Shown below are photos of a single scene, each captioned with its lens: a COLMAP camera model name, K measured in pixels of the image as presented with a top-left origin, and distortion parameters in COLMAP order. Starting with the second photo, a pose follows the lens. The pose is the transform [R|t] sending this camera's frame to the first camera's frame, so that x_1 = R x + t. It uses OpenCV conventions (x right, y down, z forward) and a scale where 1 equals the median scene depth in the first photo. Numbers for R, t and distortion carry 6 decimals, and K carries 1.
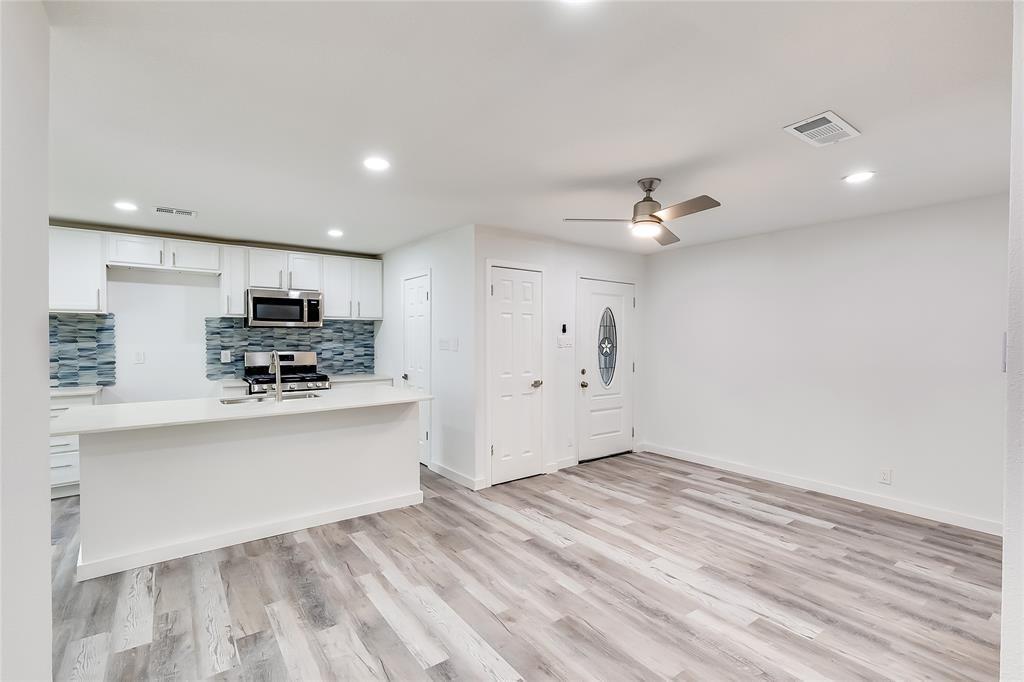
lens RADIAL K [[465.3, 0, 514.7], [0, 465.3, 343.7], [0, 0, 1]] dist [0.003703, -0.000612]
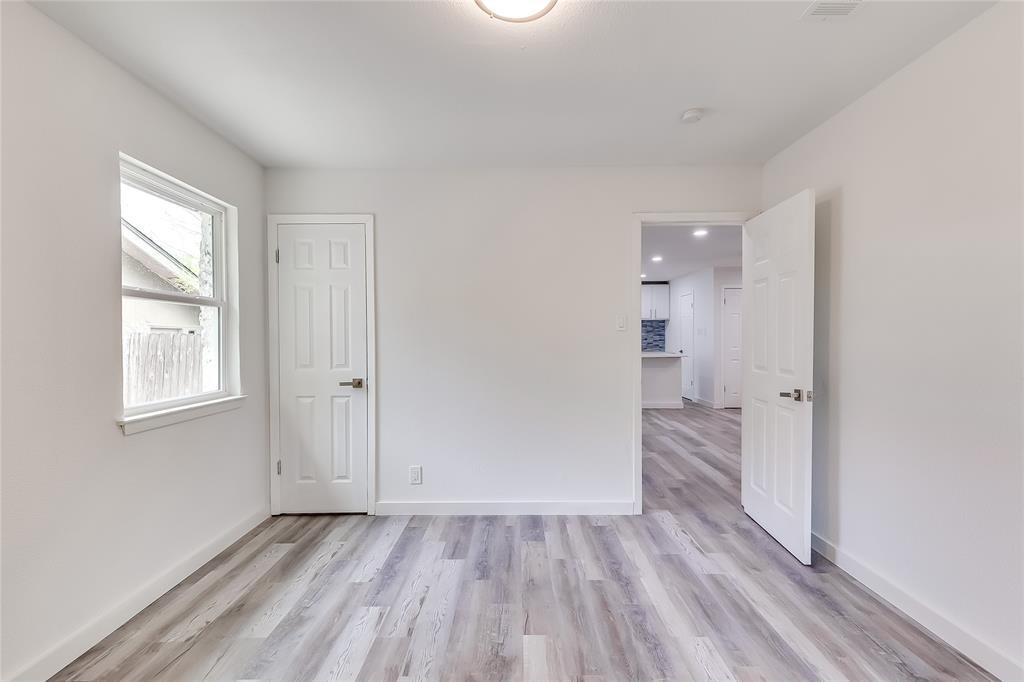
lens RADIAL K [[465.3, 0, 505.7], [0, 465.3, 340.2], [0, 0, 1]] dist [0.003703, -0.000612]
pose [[0.789967, -0.003930, -0.613137, 0.387554], [0.000671, 0.999984, -0.005544, 0.046328], [0.613149, 0.003968, 0.789957, -0.963783]]
